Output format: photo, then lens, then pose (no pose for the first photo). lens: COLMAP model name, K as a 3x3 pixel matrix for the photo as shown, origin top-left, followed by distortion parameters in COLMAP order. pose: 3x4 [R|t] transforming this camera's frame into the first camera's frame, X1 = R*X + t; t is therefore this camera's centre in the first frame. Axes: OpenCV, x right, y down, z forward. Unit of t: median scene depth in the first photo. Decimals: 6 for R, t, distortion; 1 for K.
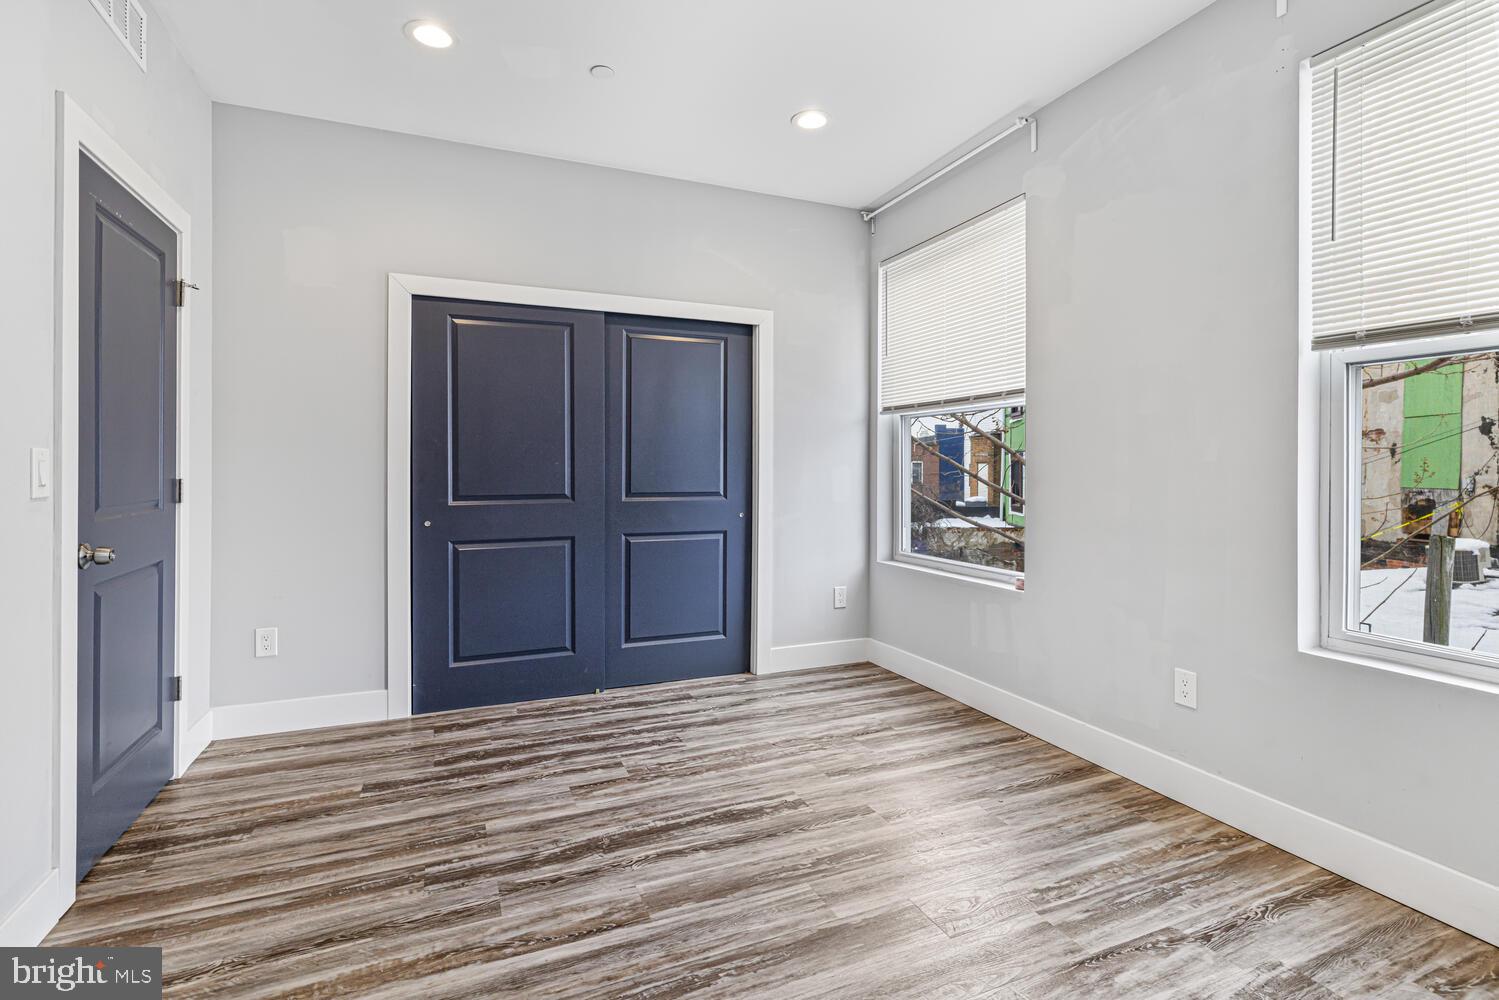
lens RADIAL K [[702.2, 0, 755.2], [0, 702.2, 472.8], [0, 0, 1]] dist [0.001094, 0.000453]
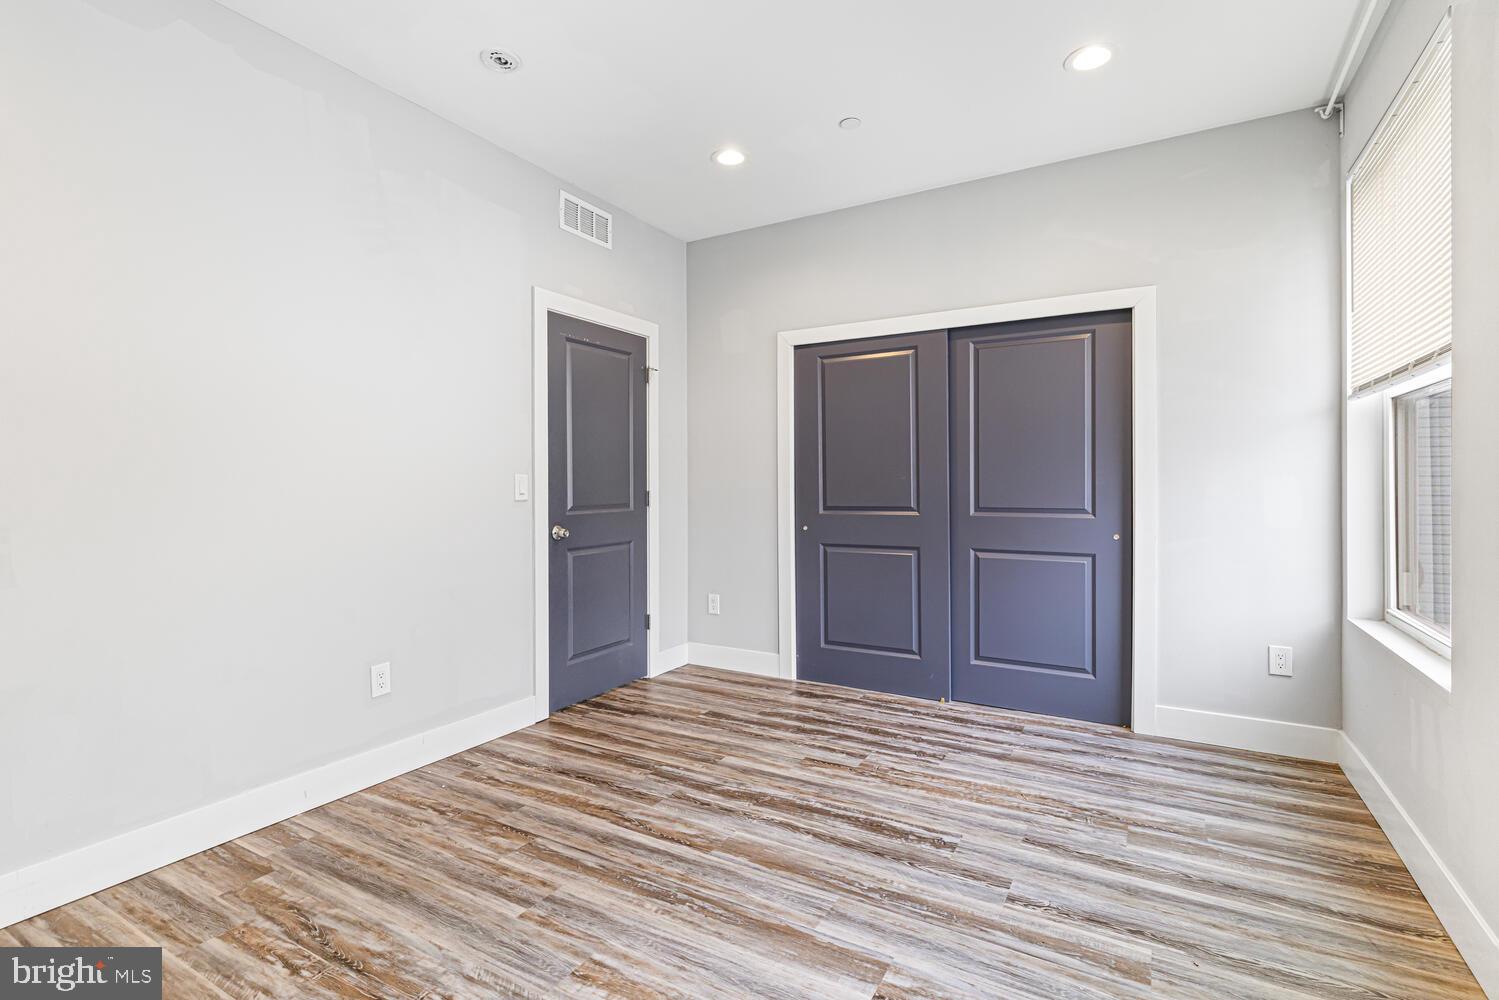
lens RADIAL K [[711.8, 0, 755.4], [0, 711.8, 487.5], [0, 0, 1]] dist [0.002301, 0.000491]
pose [[0.597990, 0.000973, -0.801503, 0.538117], [0.001857, 0.999995, 0.002599, -0.002729], [0.801501, -0.003043, 0.597985, 0.194238]]
